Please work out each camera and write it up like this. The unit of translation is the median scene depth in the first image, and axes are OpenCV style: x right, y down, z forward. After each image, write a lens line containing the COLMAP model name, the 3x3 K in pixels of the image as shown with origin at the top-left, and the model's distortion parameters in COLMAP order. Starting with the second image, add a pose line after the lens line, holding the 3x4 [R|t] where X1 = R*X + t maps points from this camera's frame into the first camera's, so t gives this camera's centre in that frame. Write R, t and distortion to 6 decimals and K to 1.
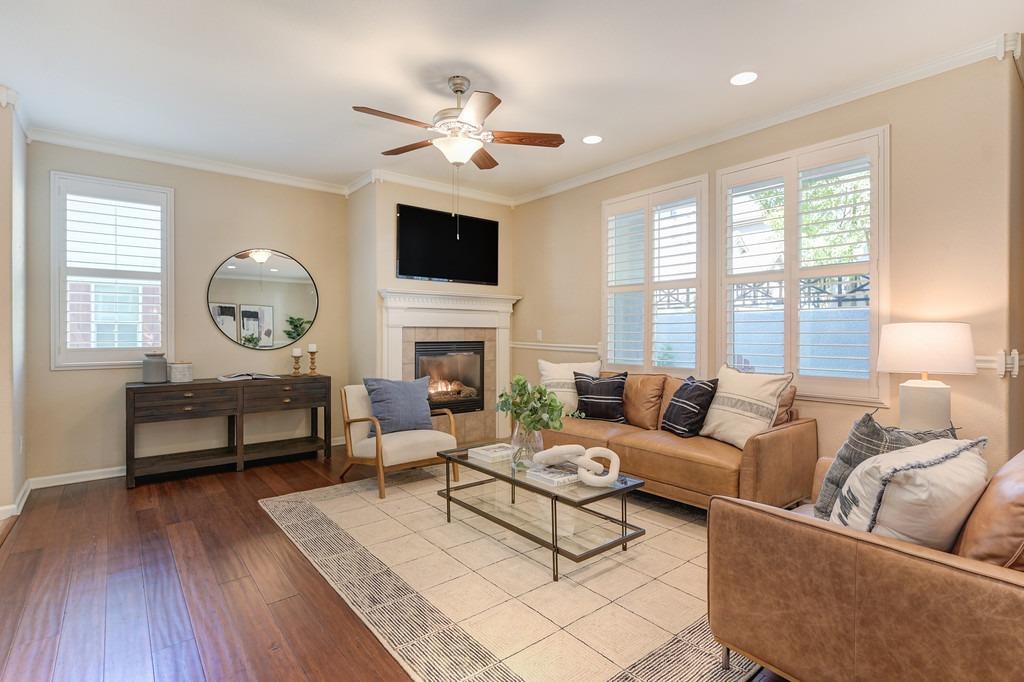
lens RADIAL K [[494.8, 0, 511.6], [0, 494.8, 317.1], [0, 0, 1]] dist [-0.000437, -0.000117]
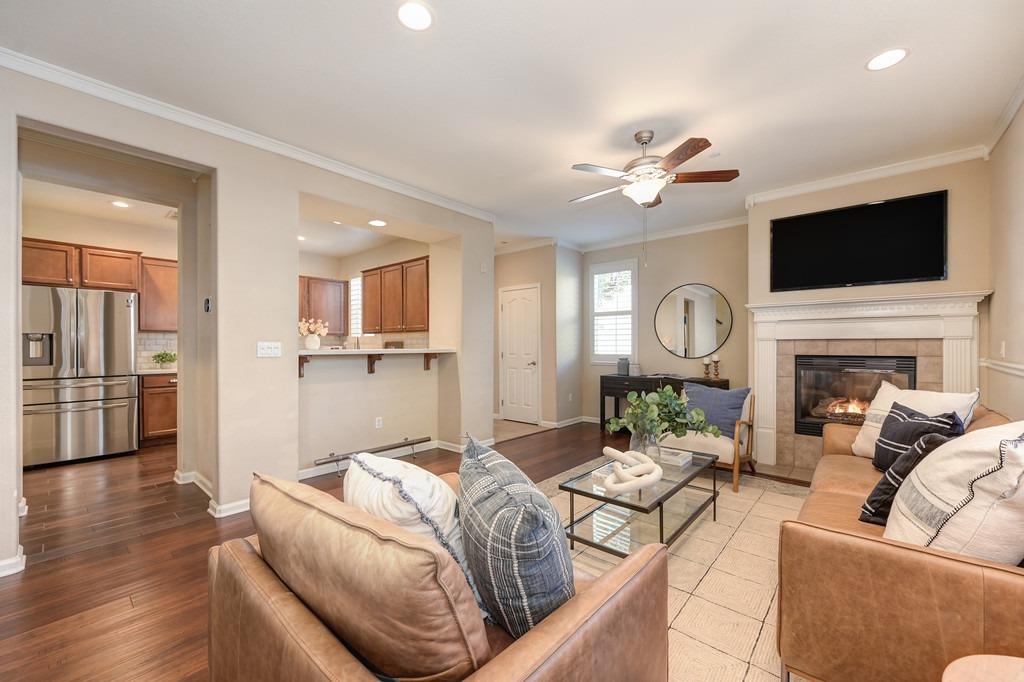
lens RADIAL K [[403.1, 0, 517.7], [0, 403.1, 343.8], [0, 0, 1]] dist [-0.002438, -0.000073]
pose [[0.177965, -0.006624, -0.984014, 0.492068], [0.032252, 0.999479, -0.000895, 0.011118], [0.983508, -0.031577, 0.178086, 0.321022]]
